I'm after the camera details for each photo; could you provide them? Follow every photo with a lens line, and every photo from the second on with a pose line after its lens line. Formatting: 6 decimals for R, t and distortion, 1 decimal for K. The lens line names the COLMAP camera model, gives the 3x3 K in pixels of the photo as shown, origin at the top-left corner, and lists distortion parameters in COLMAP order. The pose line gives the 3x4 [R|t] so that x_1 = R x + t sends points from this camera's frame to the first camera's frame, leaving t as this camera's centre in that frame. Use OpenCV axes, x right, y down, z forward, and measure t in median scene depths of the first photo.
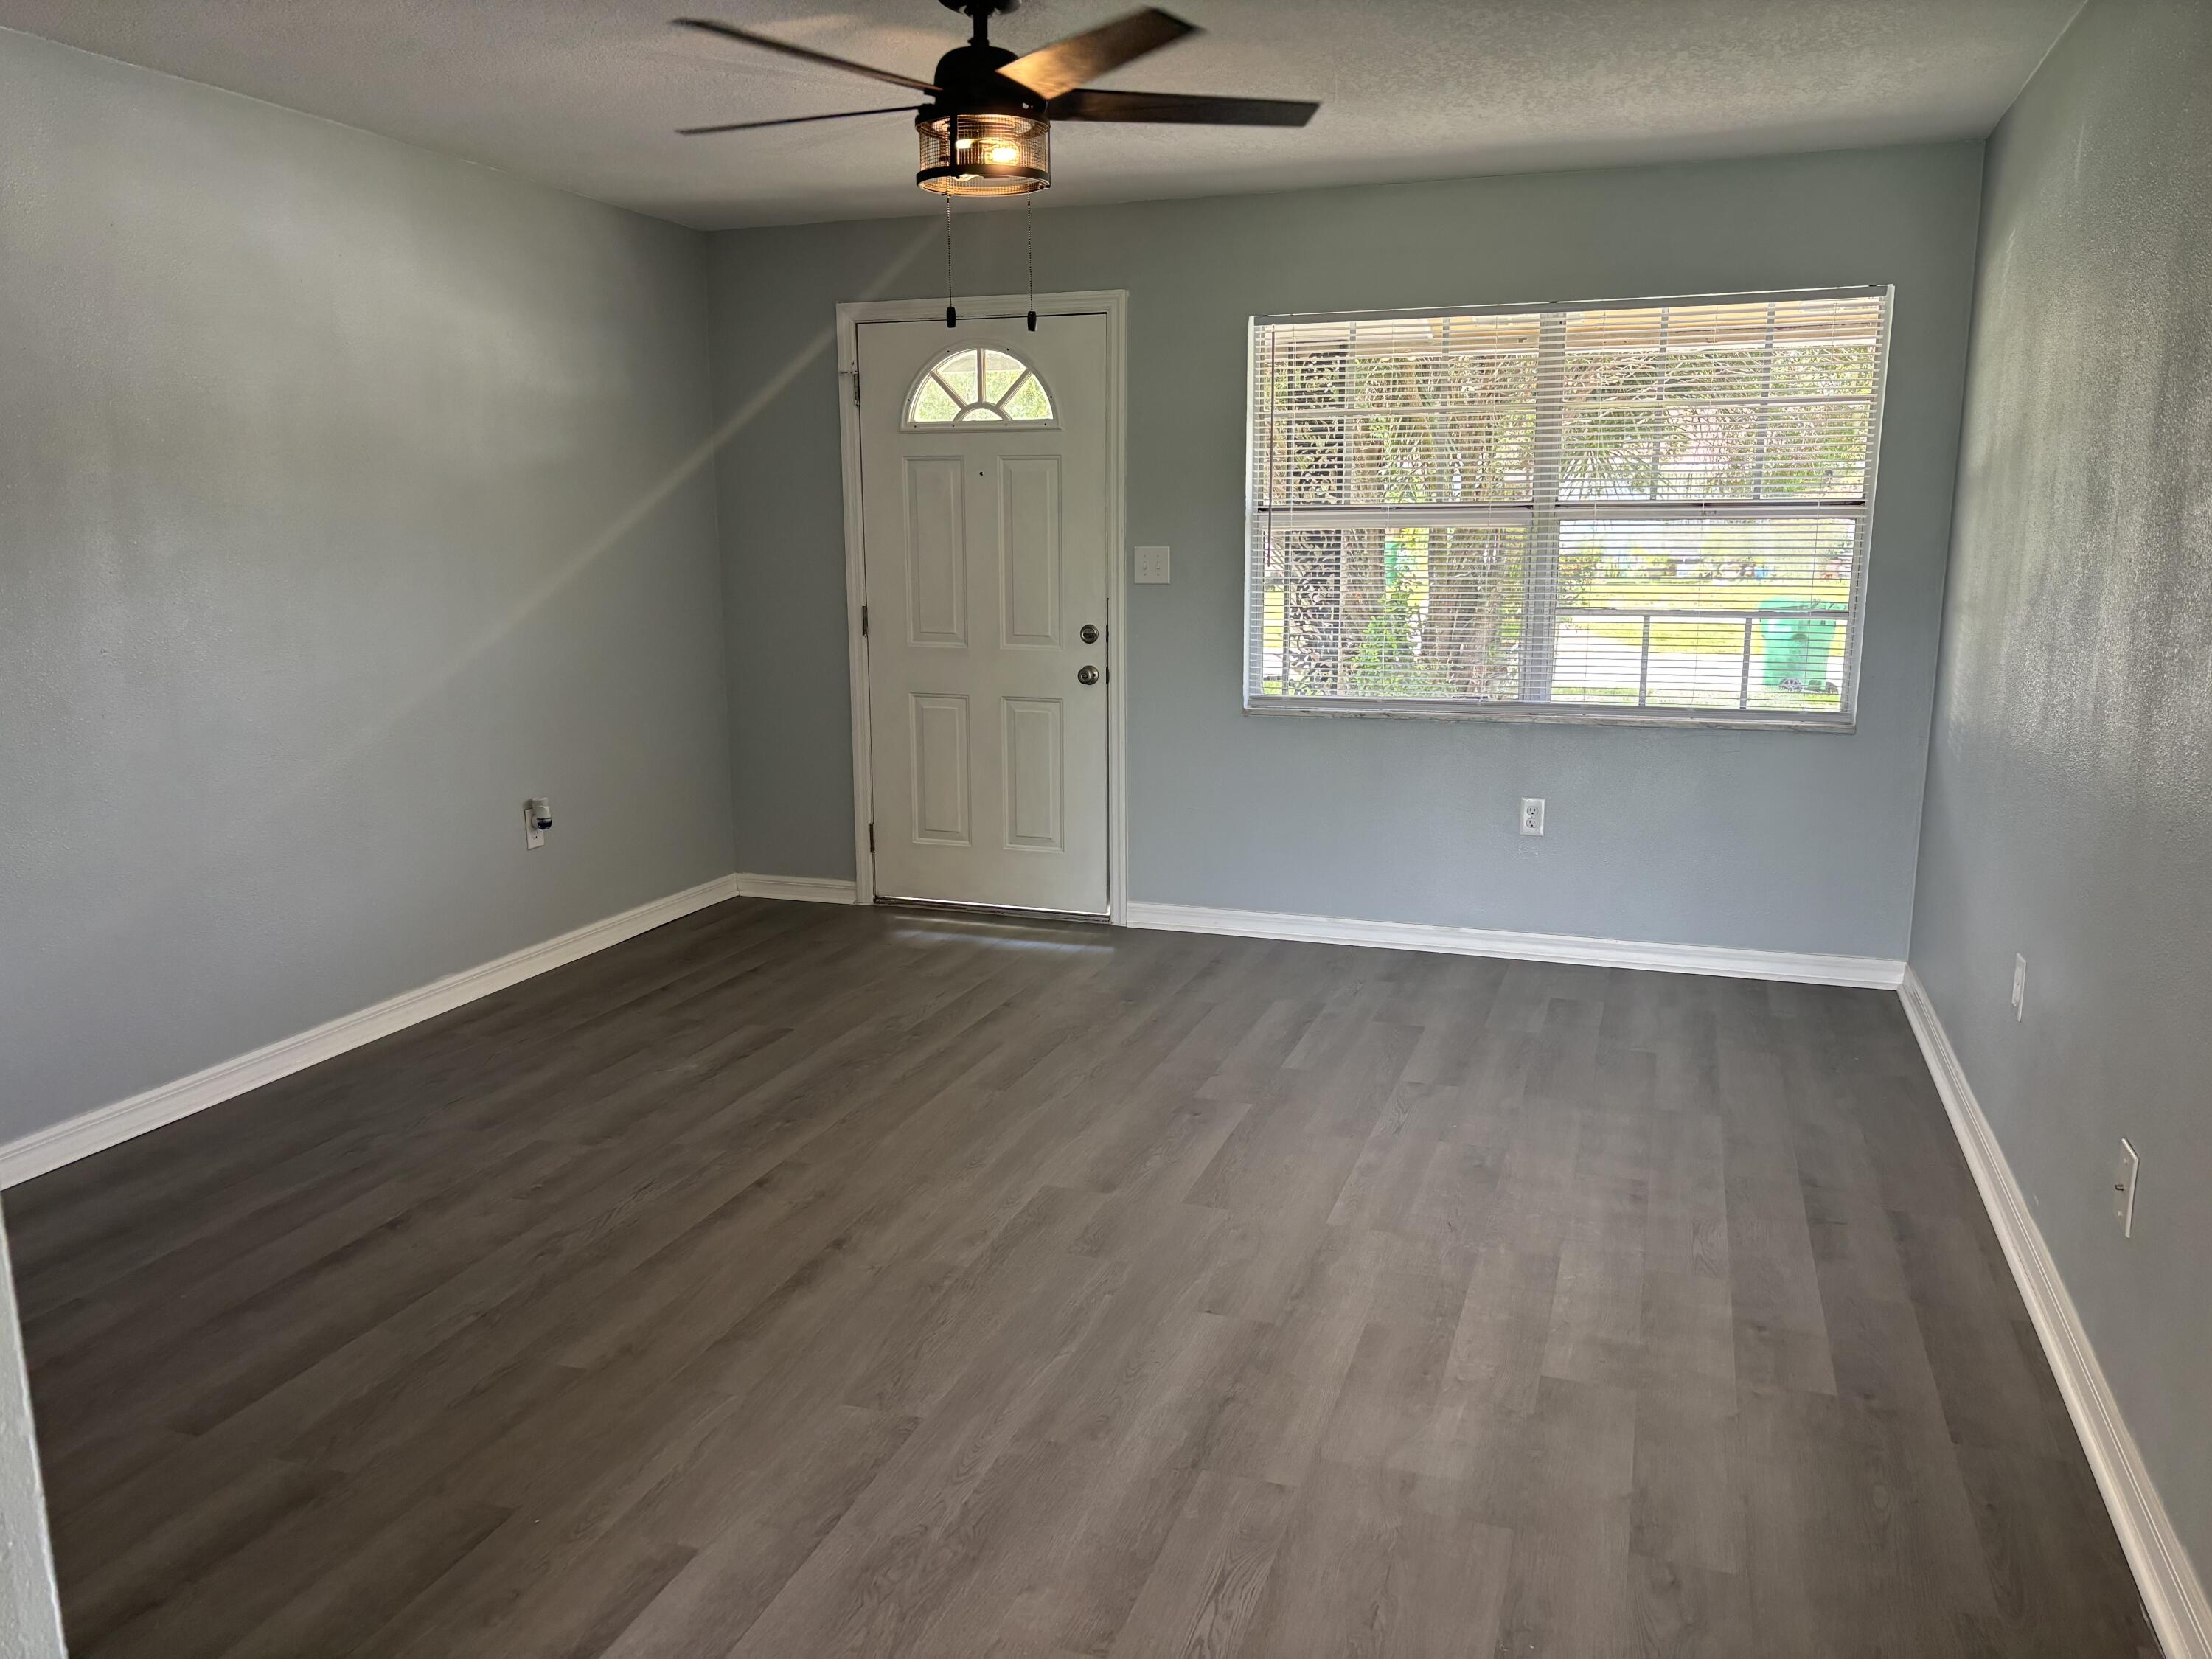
lens RADIAL K [[1661.9, 0, 1099.1], [0, 1661.9, 836.0], [0, 0, 1]] dist [0.170086, -0.359144]
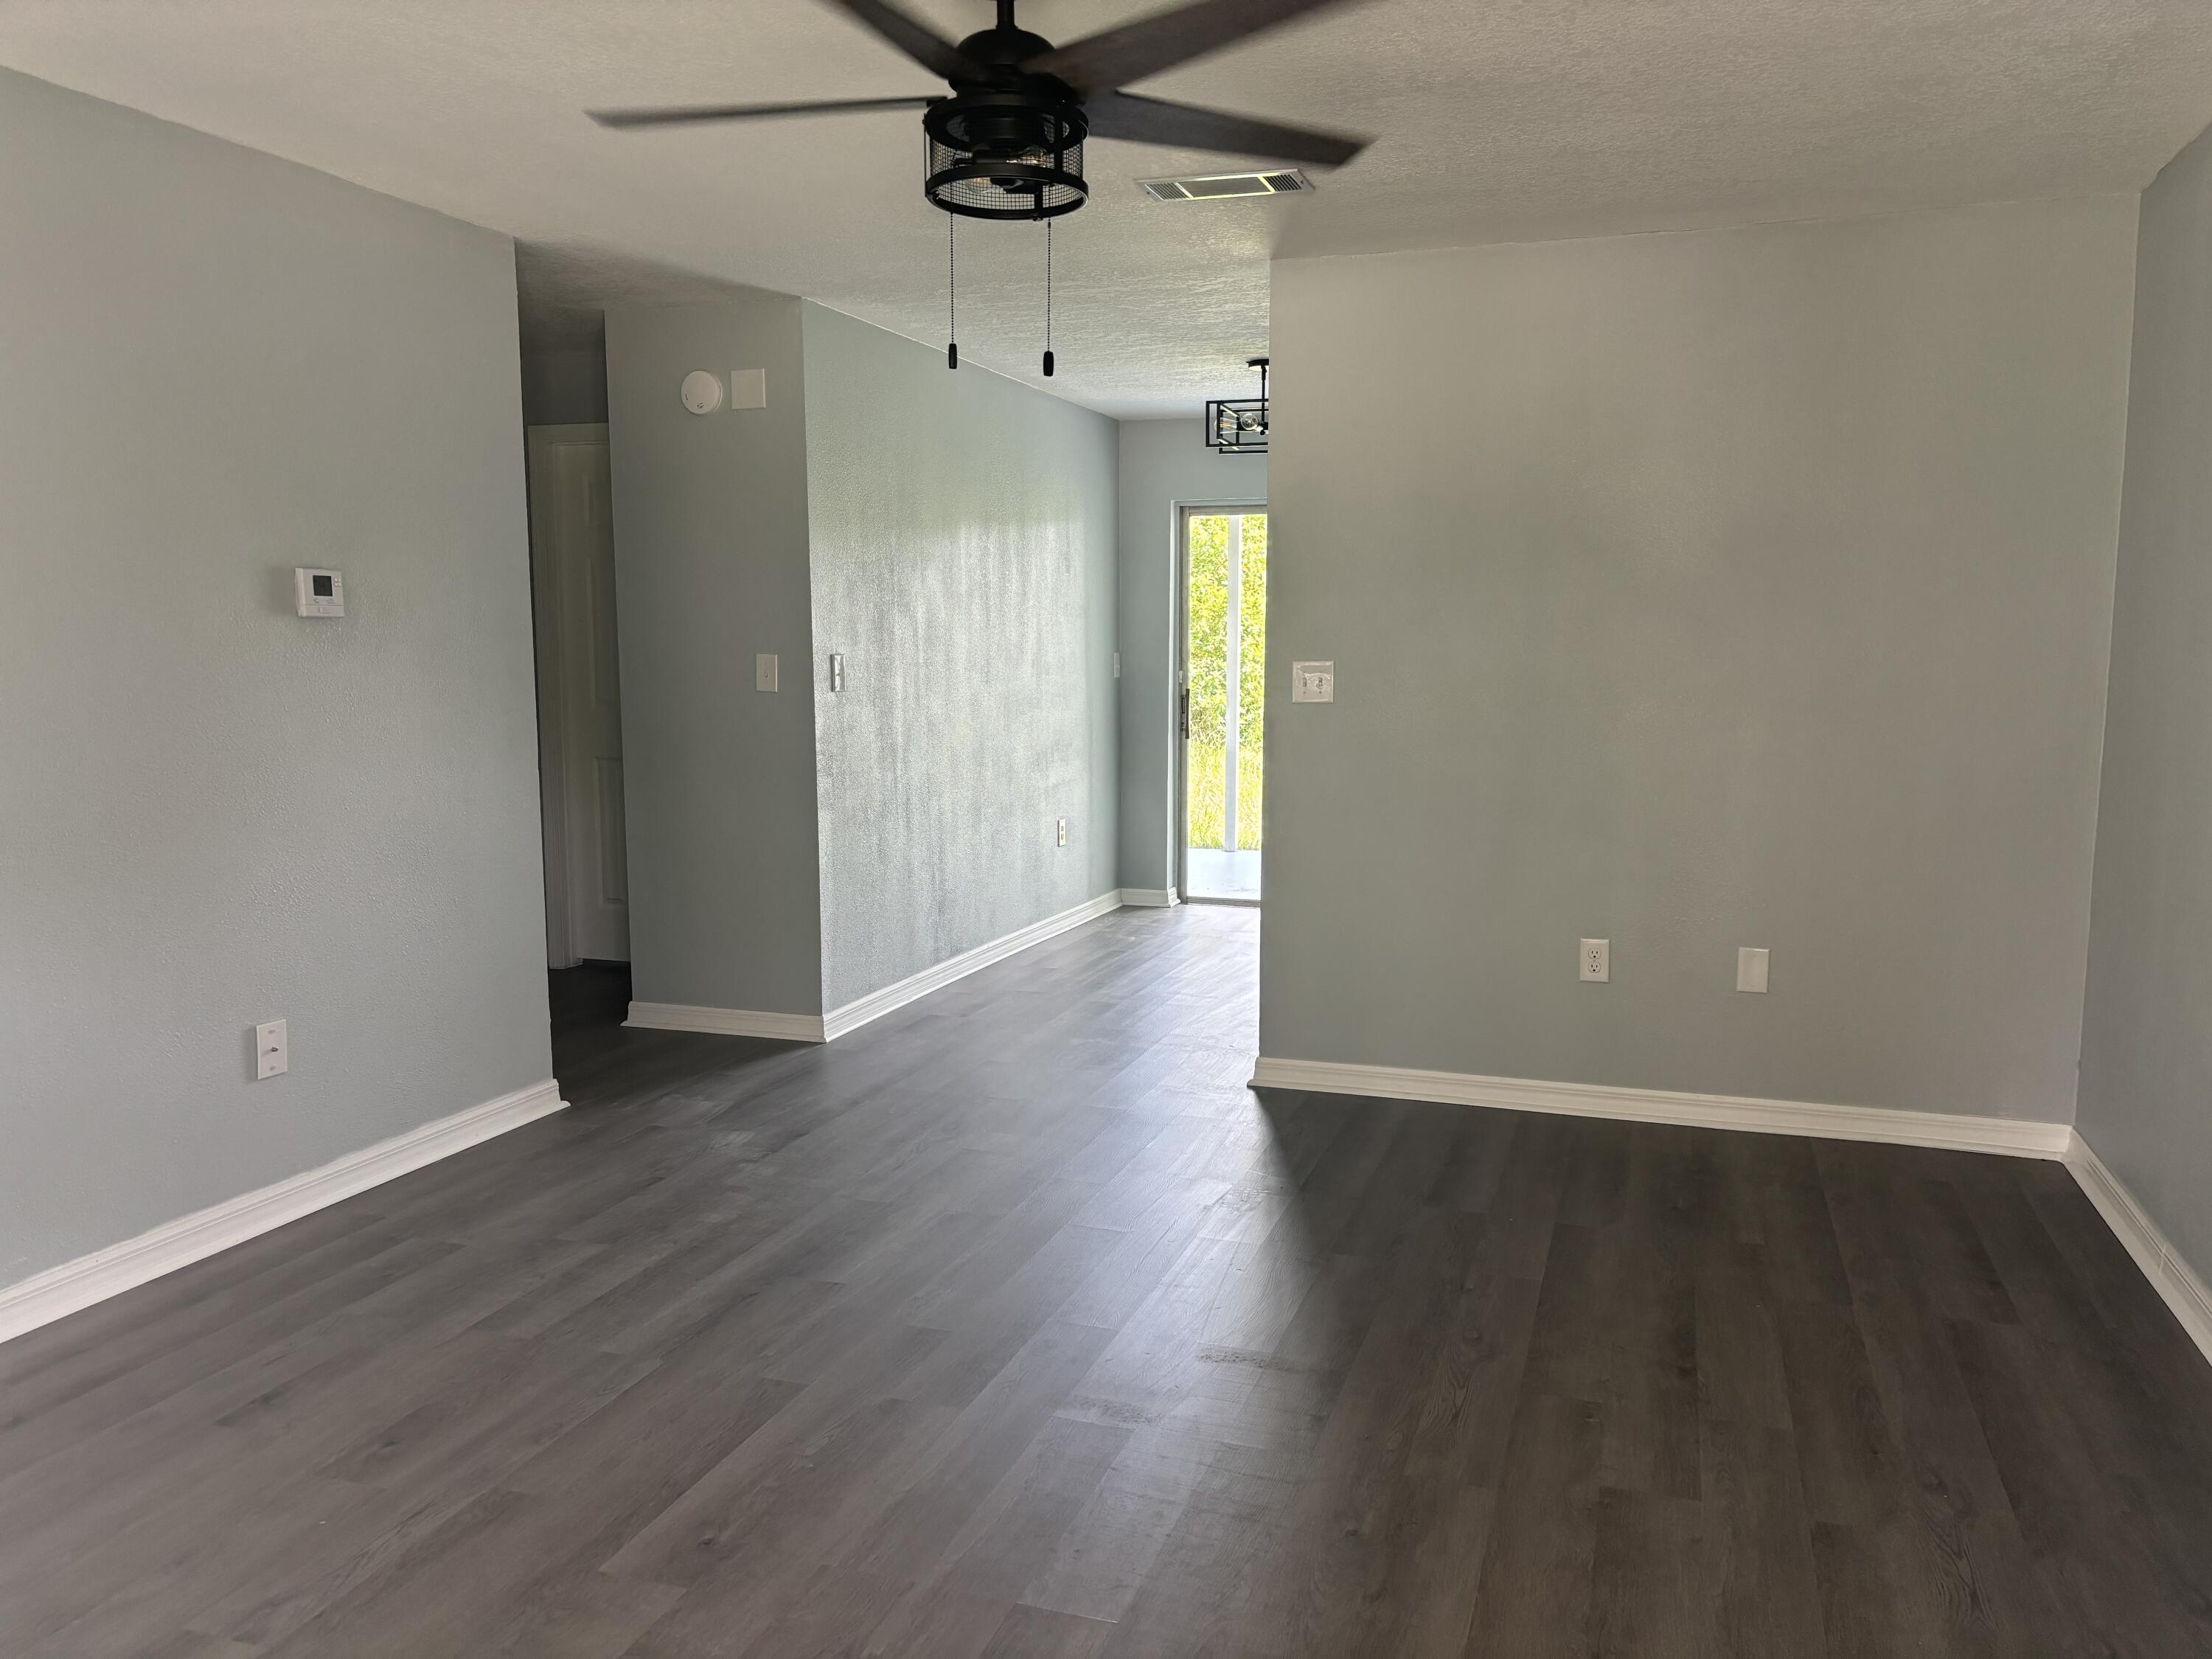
lens RADIAL K [[1684.9, 0, 1112.2], [0, 1684.9, 838.3], [0, 0, 1]] dist [0.032121, -0.029469]
pose [[-0.999854, 0.009699, -0.014086, -0.065601], [0.004977, 0.952995, 0.302944, -0.209712], [0.016362, 0.302830, -0.952904, 1.163700]]
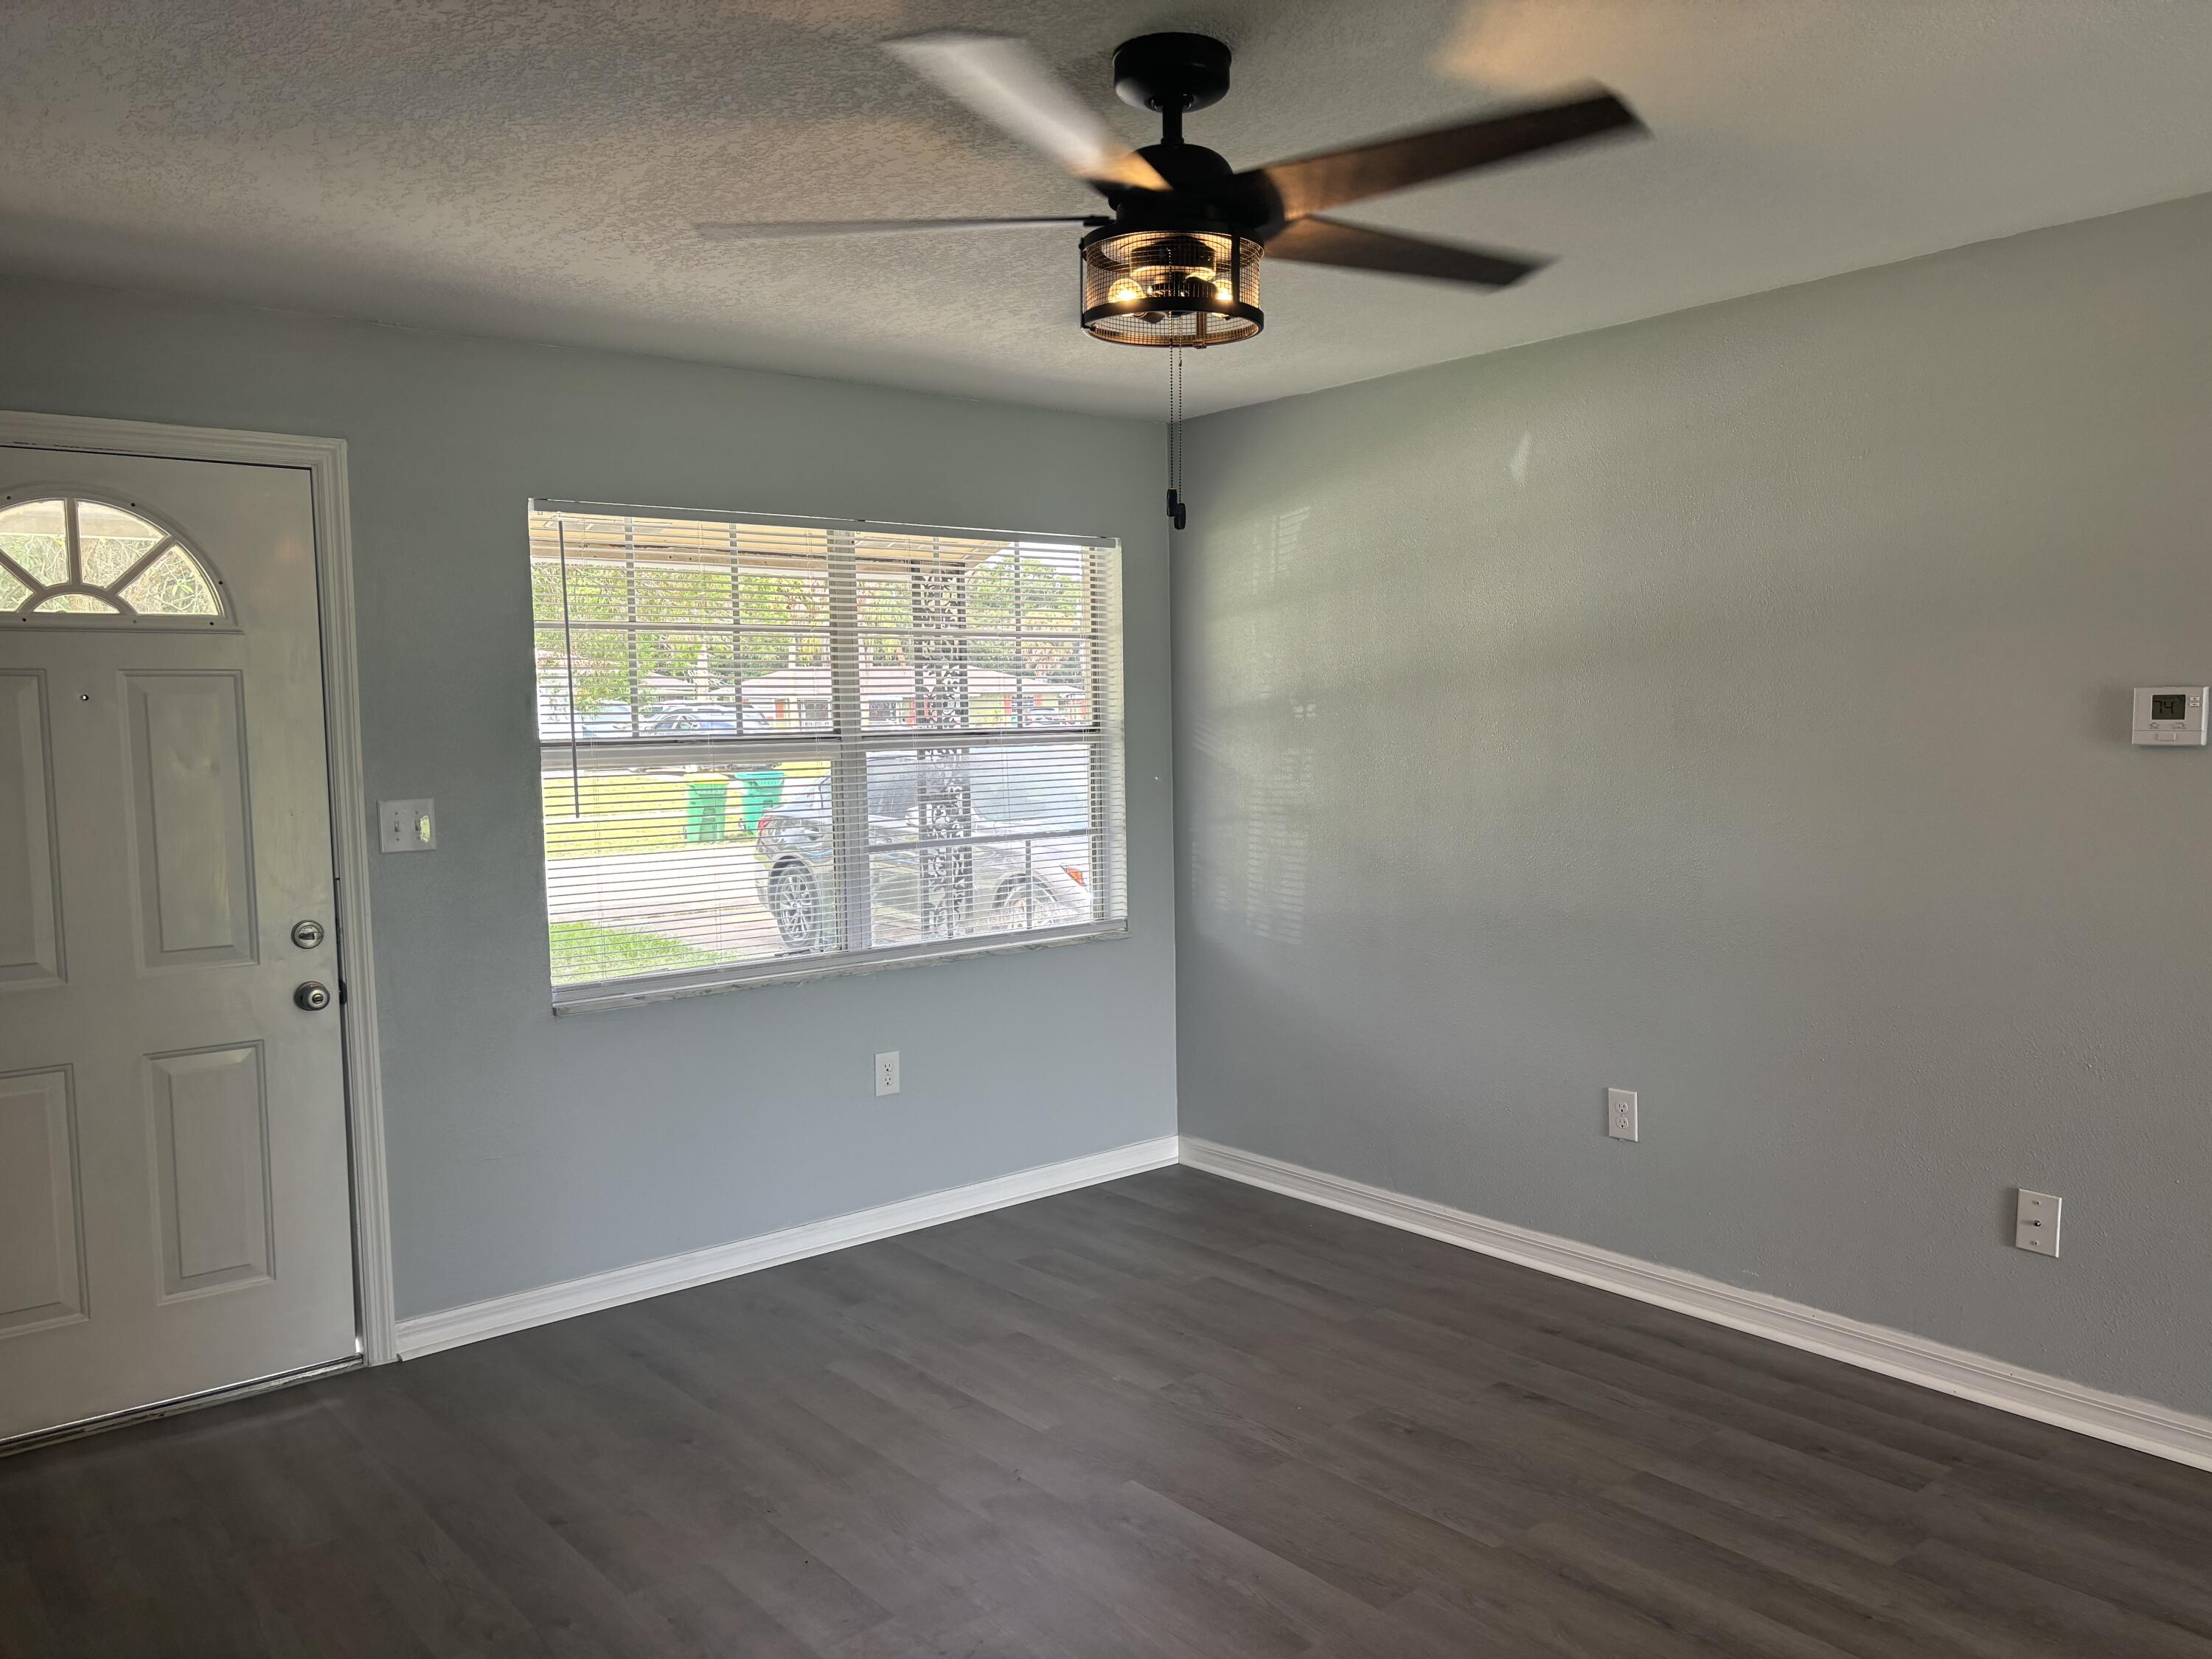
lens RADIAL K [[1684.9, 0, 1112.2], [0, 1684.9, 838.3], [0, 0, 1]] dist [0.032121, -0.029469]
pose [[0.514633, -0.074478, 0.854170, -0.450472], [0.175206, 0.984334, -0.019733, -0.098723], [-0.839319, 0.159811, 0.519619, 0.418140]]
